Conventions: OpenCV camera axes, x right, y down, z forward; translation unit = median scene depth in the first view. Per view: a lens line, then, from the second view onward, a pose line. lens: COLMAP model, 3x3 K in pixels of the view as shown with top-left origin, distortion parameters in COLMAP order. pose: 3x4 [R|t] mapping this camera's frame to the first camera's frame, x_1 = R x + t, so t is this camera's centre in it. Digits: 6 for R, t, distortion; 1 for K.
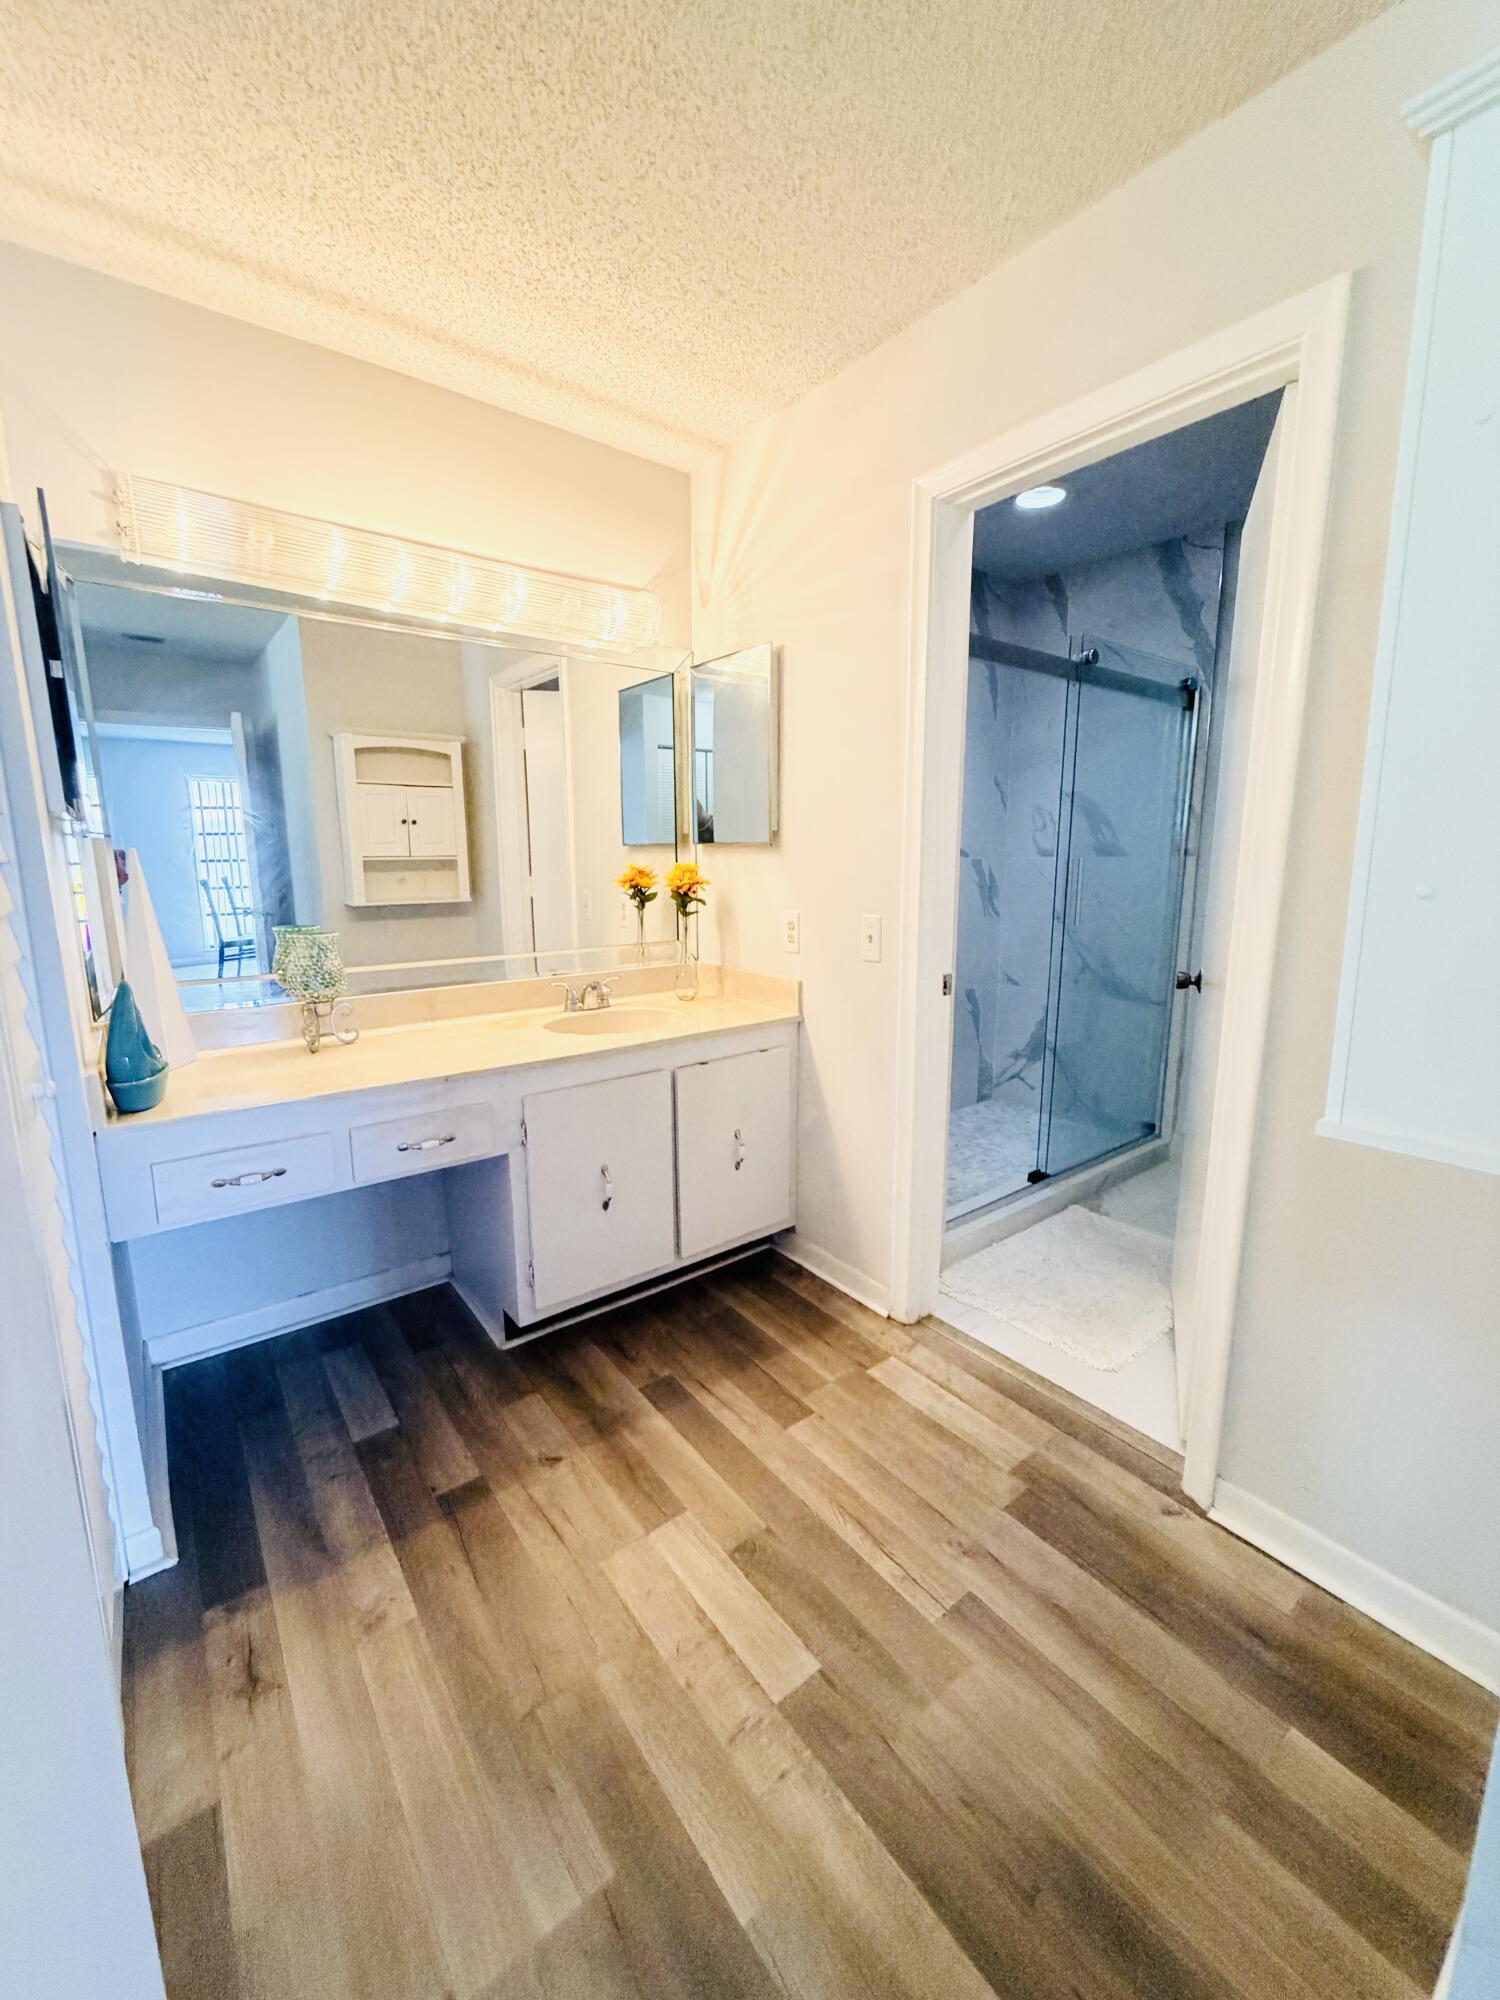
lens RADIAL K [[805.8, 0, 739.0], [0, 805.8, 992.0], [0, 0, 1]] dist [-0.000355, -0.000057]
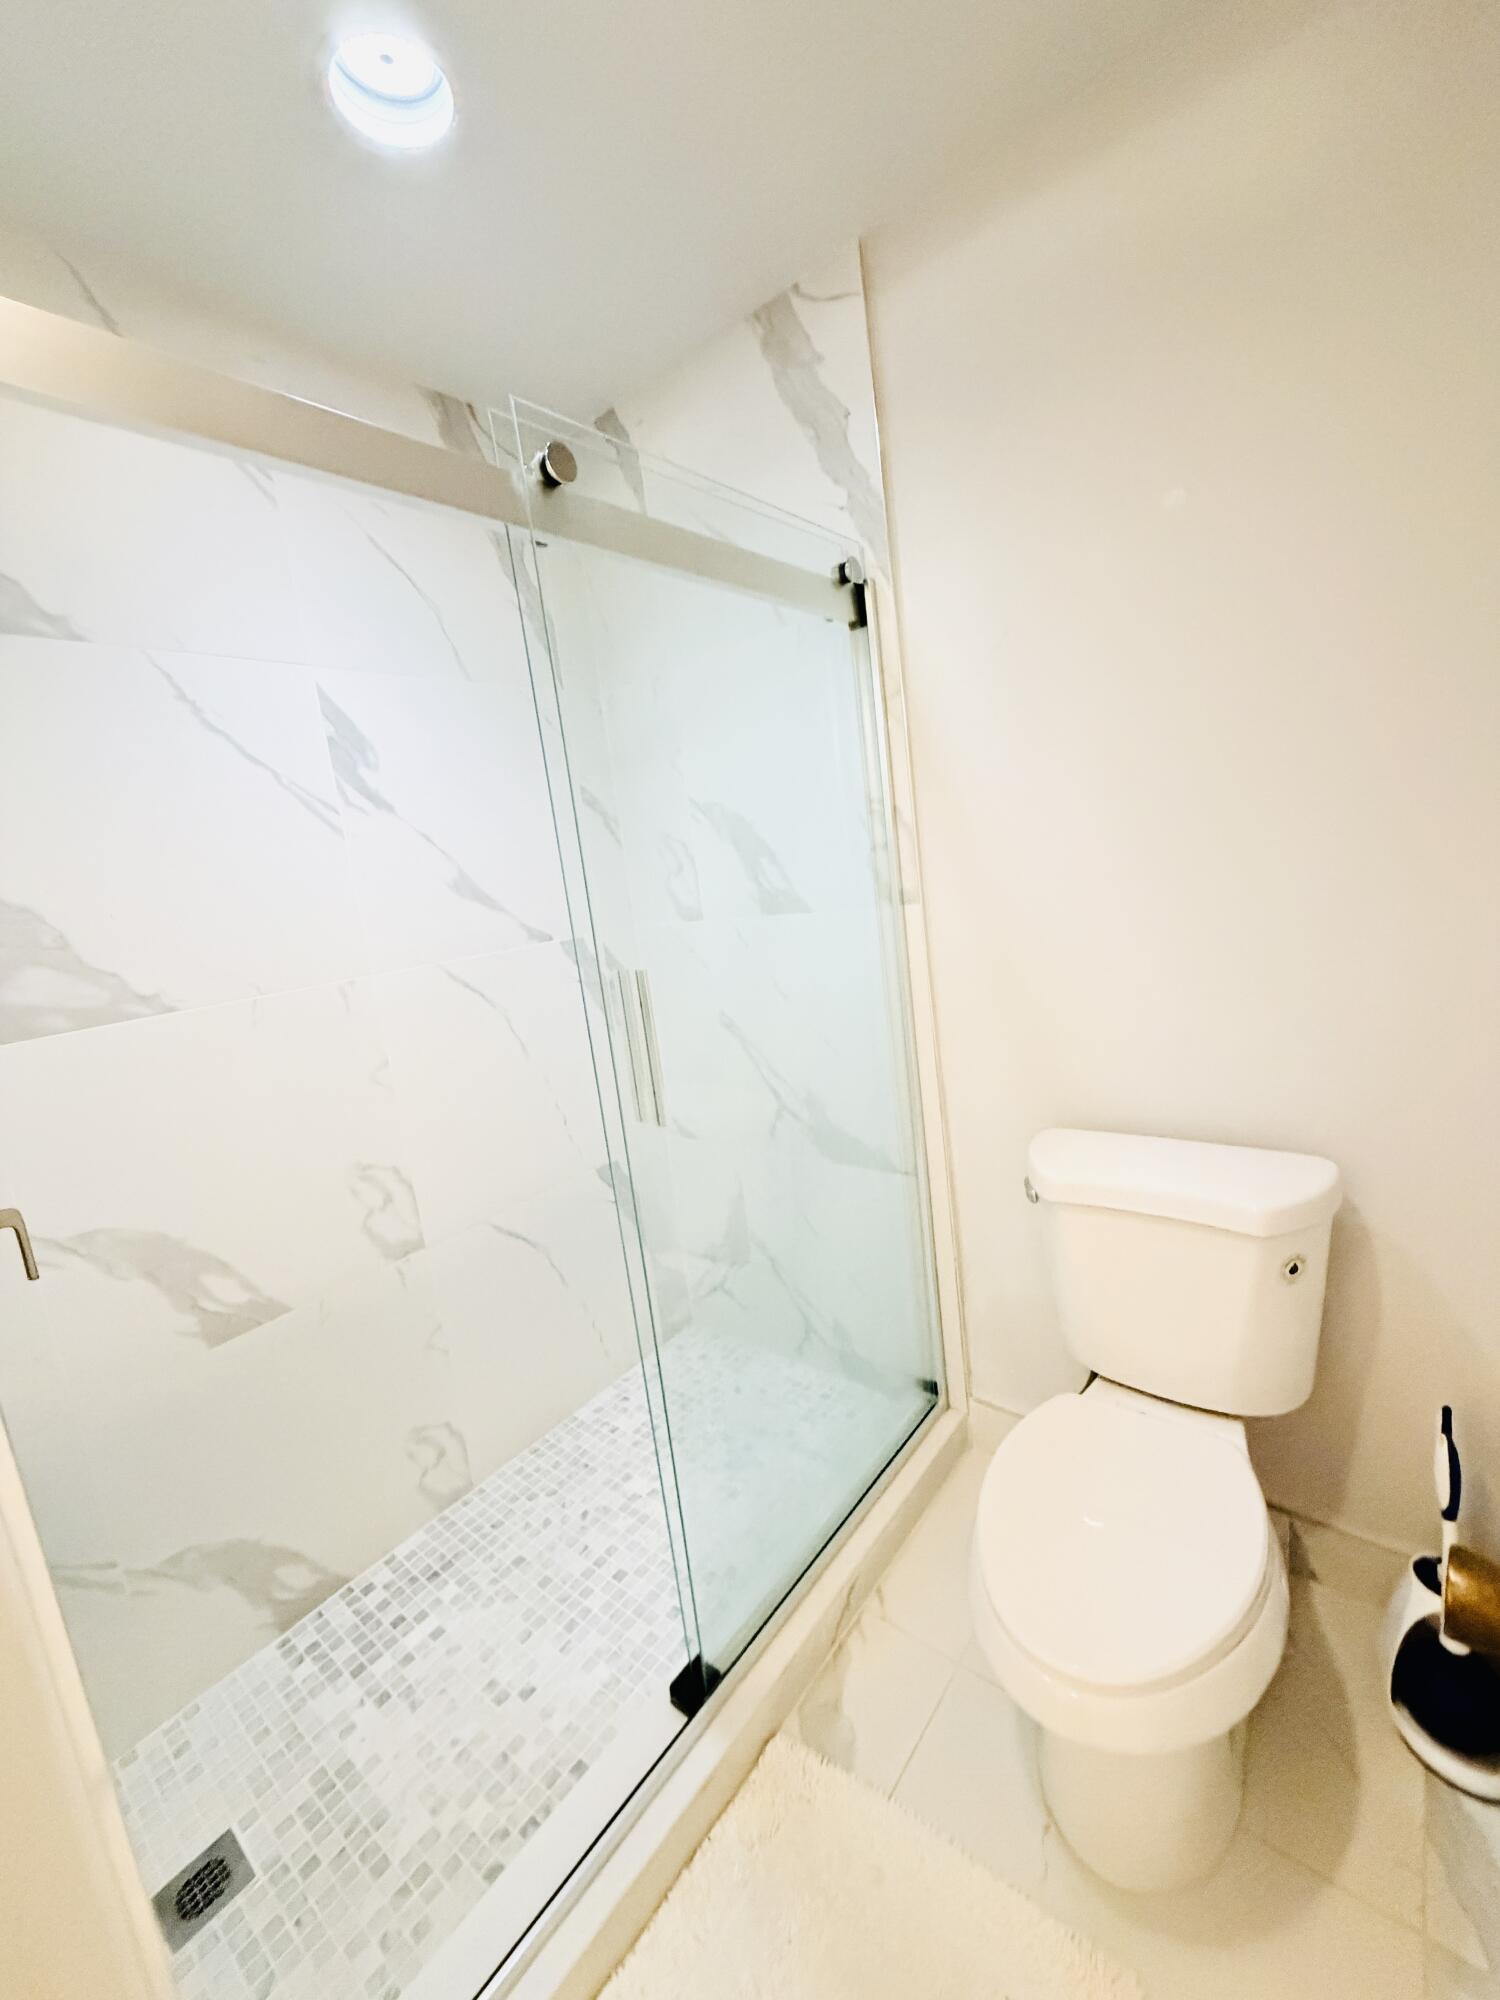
lens RADIAL K [[805.8, 0, 758.9], [0, 805.8, 1002.7], [0, 0, 1]] dist [-0.000355, -0.000057]
pose [[0.959678, -0.150866, 0.237188, 0.316626], [0.157537, 0.987469, -0.009315, -0.110482], [-0.232811, 0.046305, 0.971419, 0.492763]]
